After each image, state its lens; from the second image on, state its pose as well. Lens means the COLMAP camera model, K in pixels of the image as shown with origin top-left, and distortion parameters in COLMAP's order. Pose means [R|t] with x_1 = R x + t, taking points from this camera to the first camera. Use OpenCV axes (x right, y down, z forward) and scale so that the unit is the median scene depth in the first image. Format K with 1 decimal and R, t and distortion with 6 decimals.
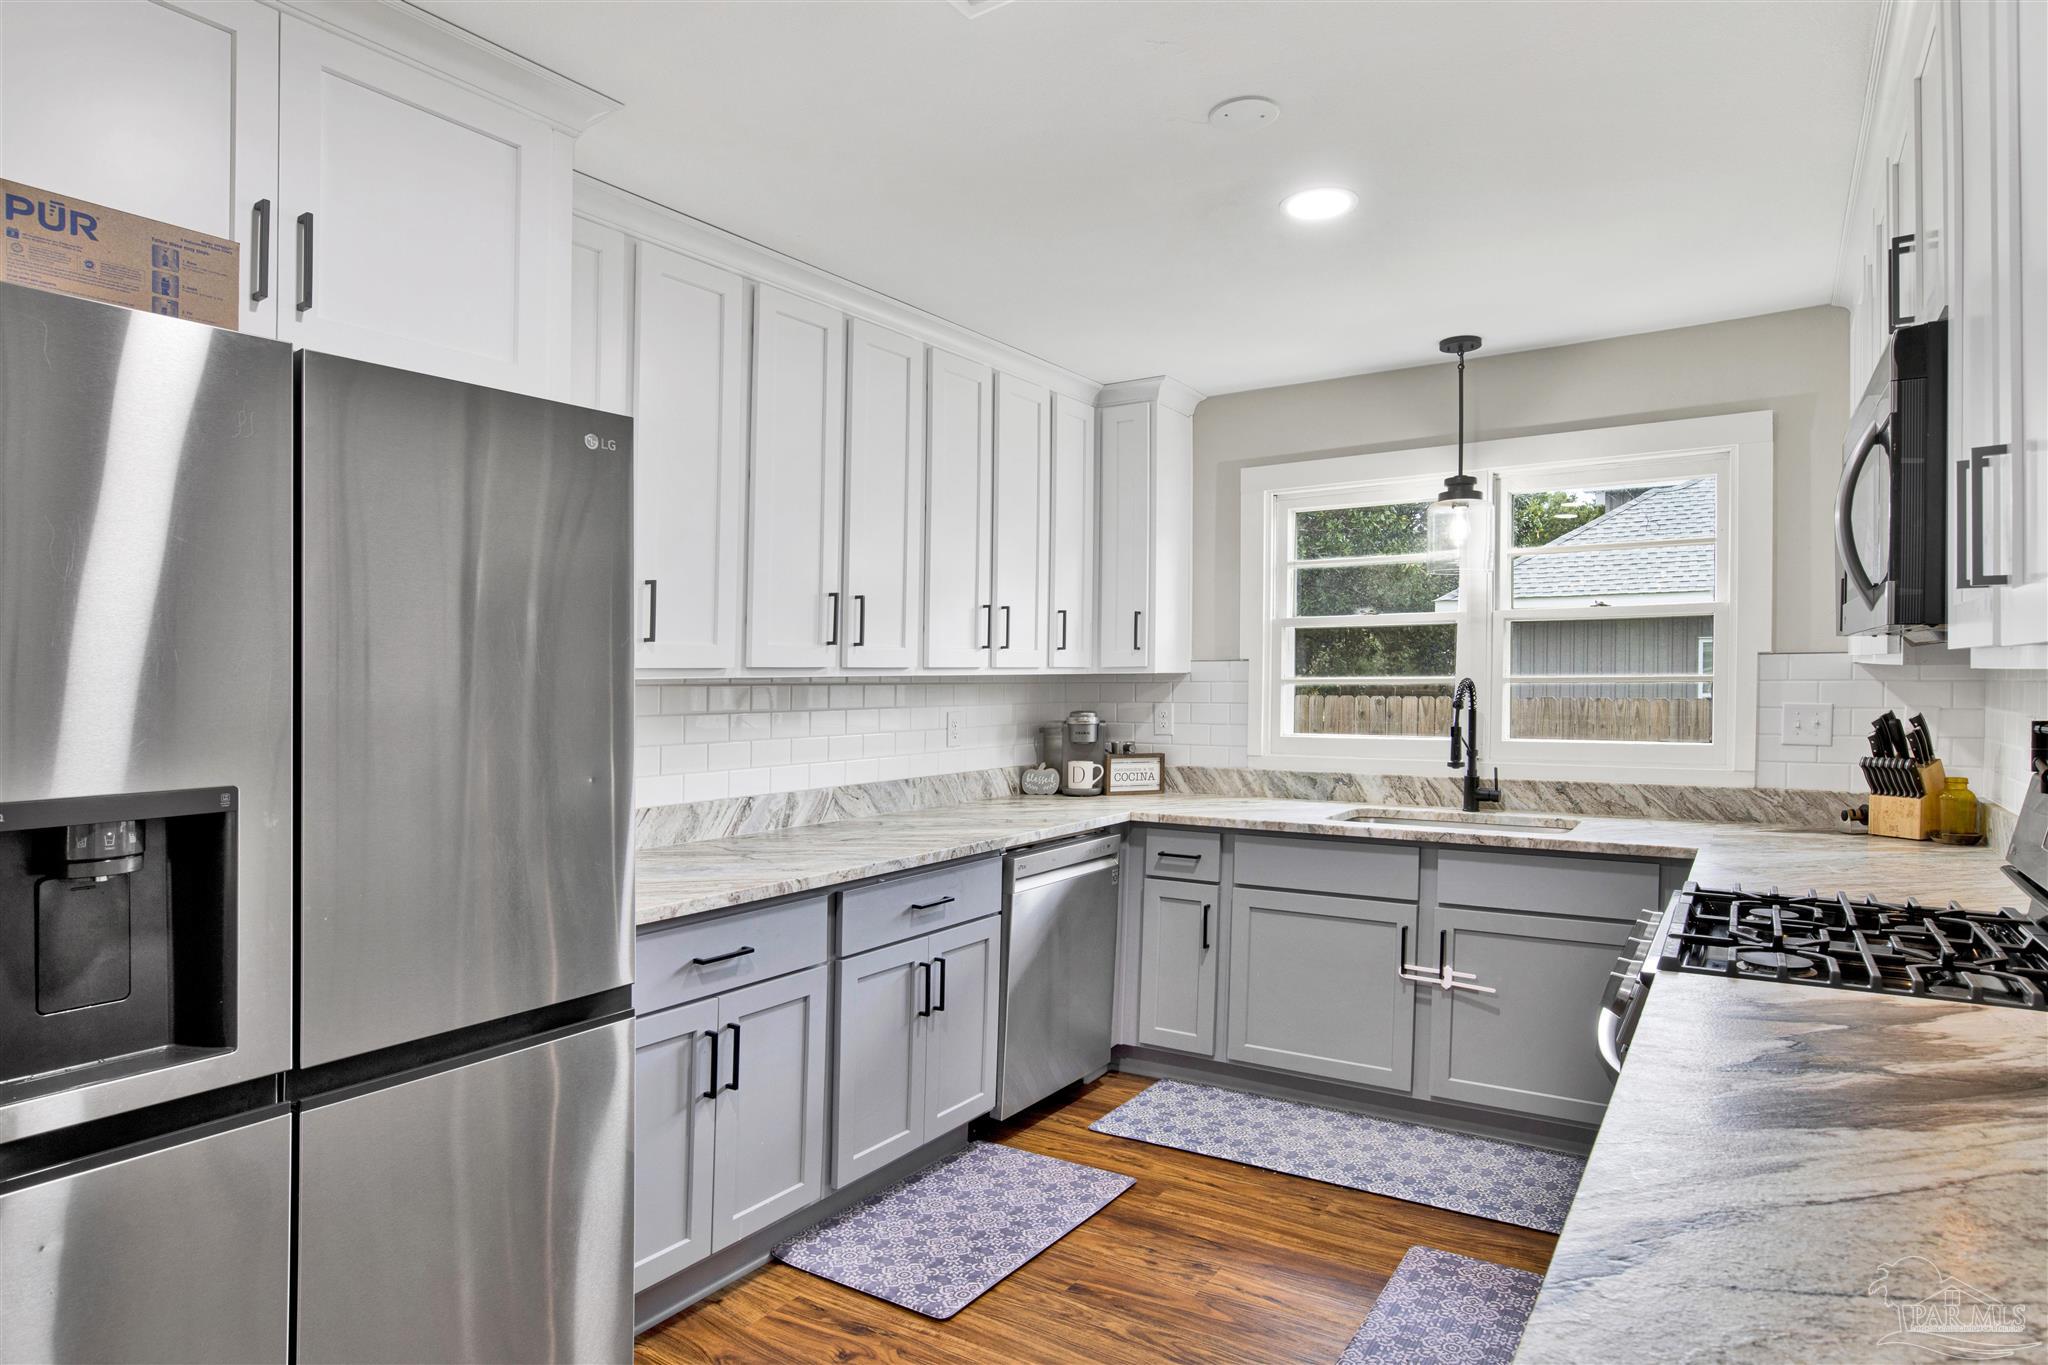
lens RADIAL K [[1158.2, 0, 1010.8], [0, 1158.2, 690.8], [0, 0, 1]] dist [-0.039919, 0.000731]
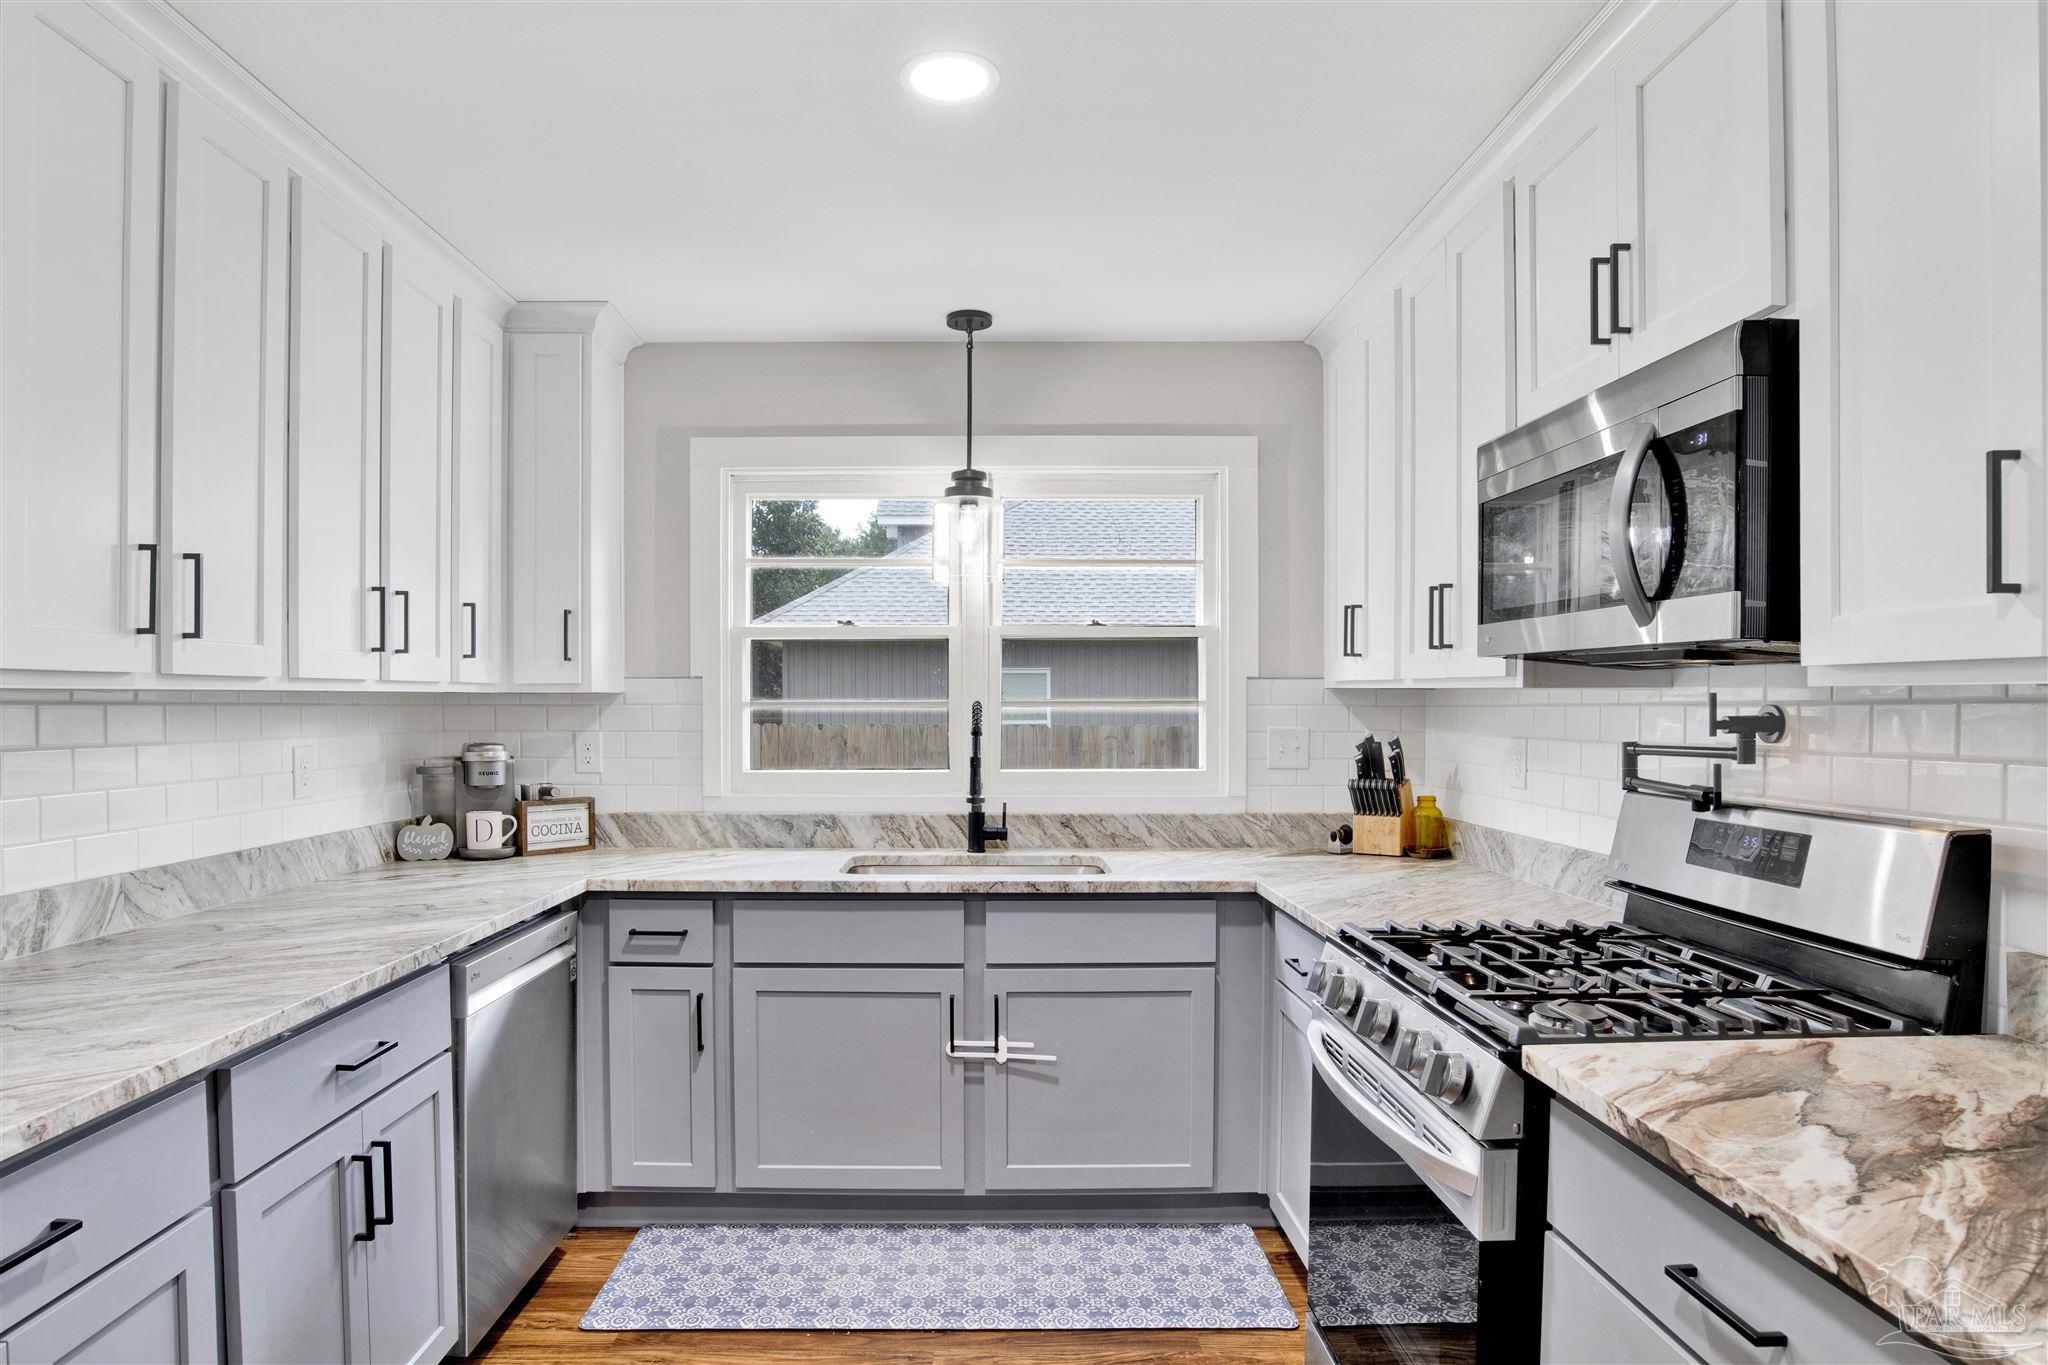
lens RADIAL K [[1219.9, 0, 997.0], [0, 1219.9, 744.2], [0, 0, 1]] dist [-0.080332, 0.042502]
pose [[0.832054, -0.011596, 0.554573, -0.108812], [0.000096, 0.999784, 0.020760, 0.002688], [-0.554694, -0.017221, 0.831876, 0.222777]]
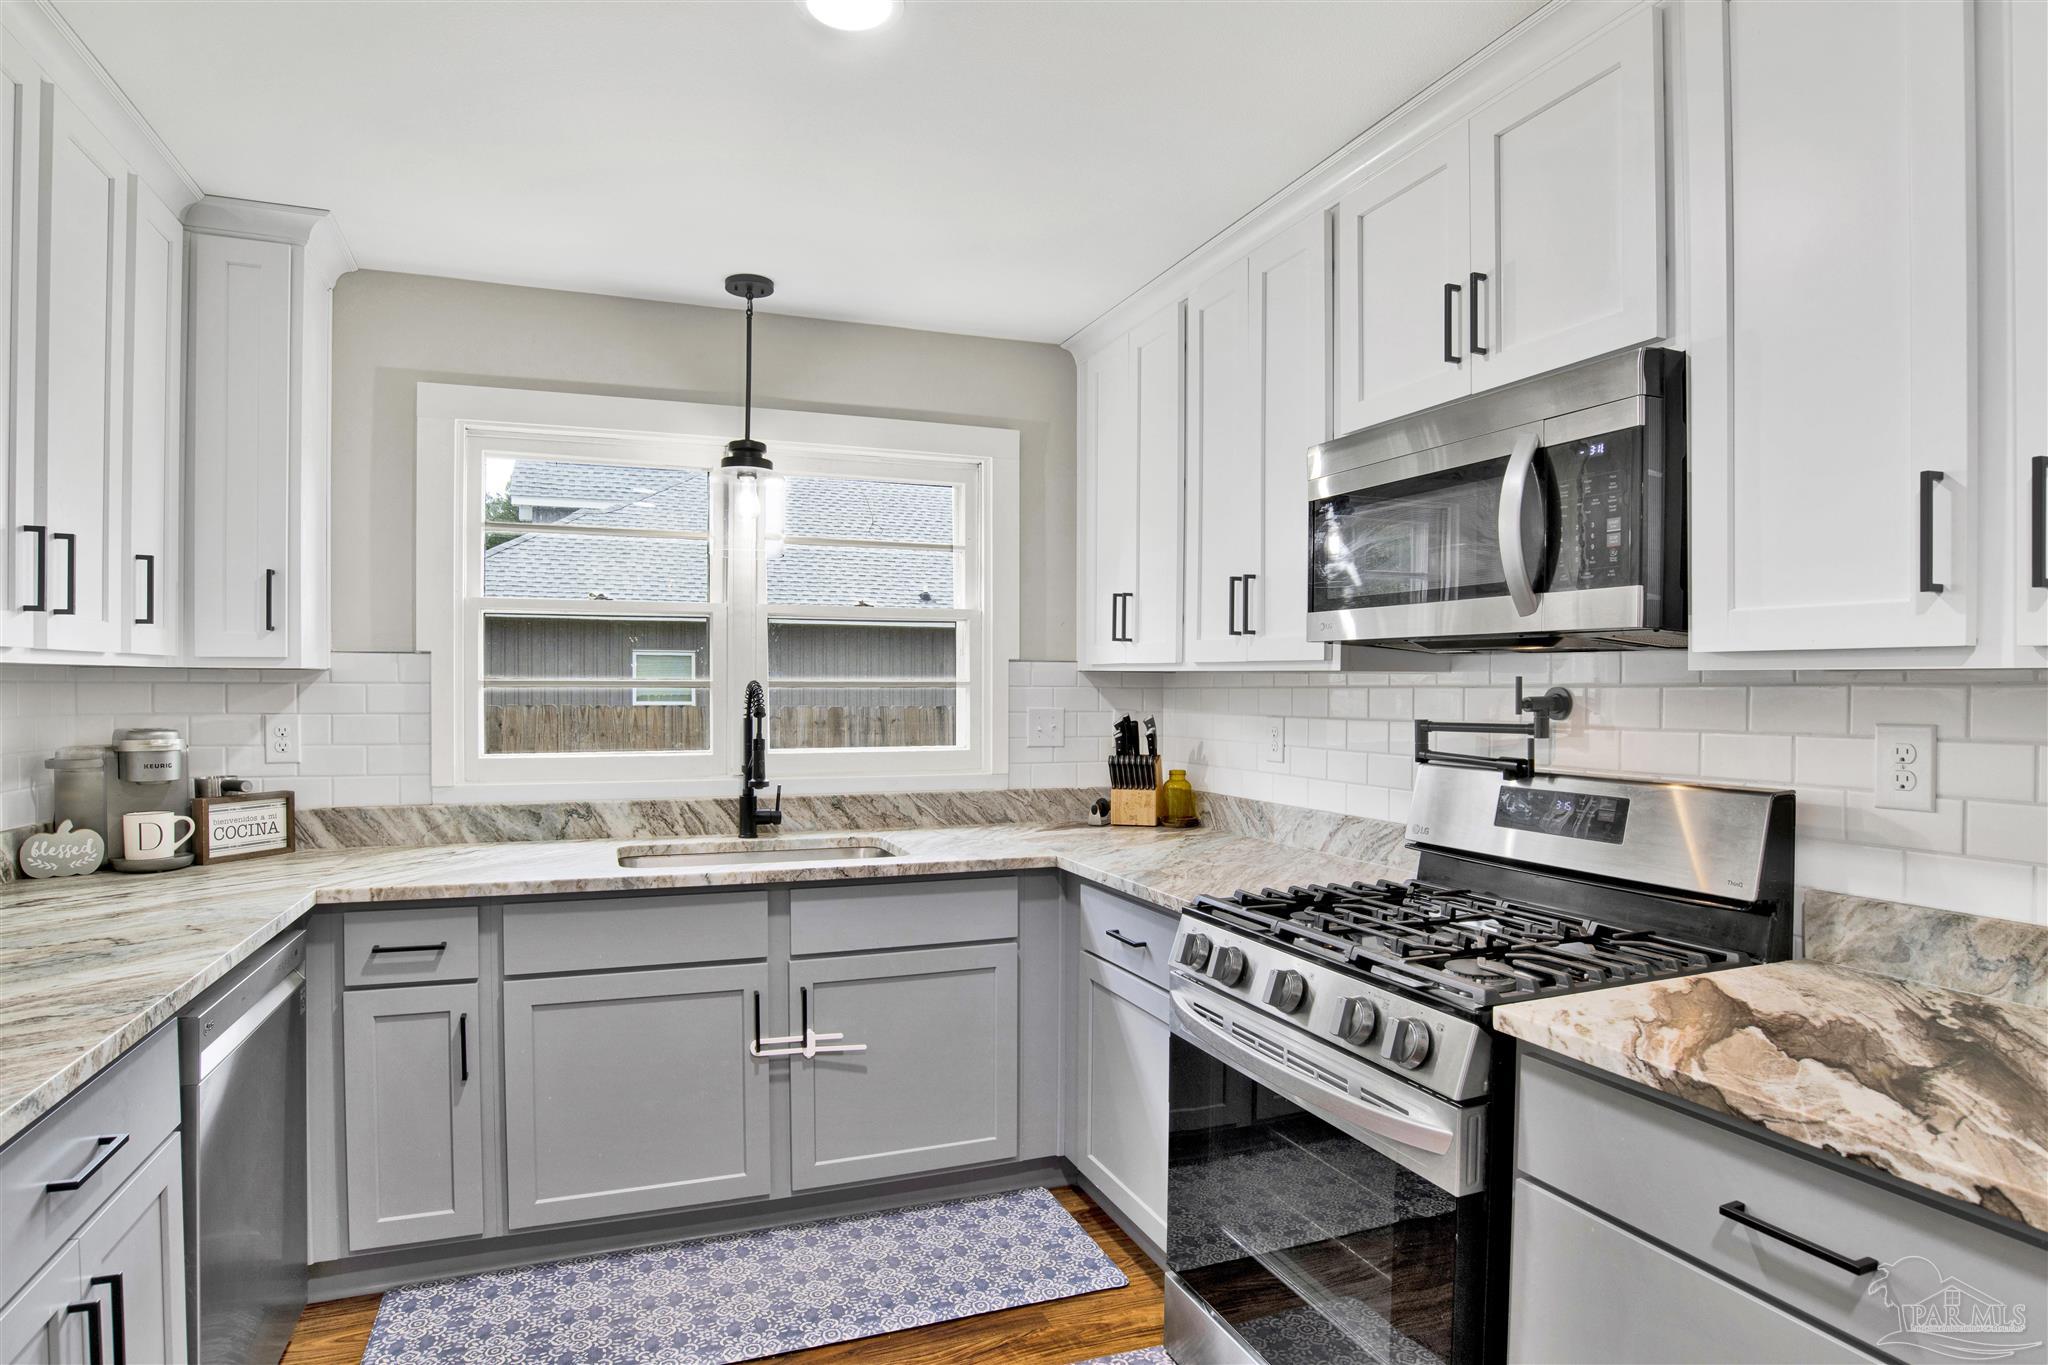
lens RADIAL K [[1117.6, 0, 1053.5], [0, 1117.6, 713.0], [0, 0, 1]] dist [-0.076123, 0.029680]
pose [[0.576270, -0.009418, 0.817205, -0.146694], [-0.000003, 0.999934, 0.011526, 0.003190], [-0.817259, -0.006645, 0.576232, 0.354505]]
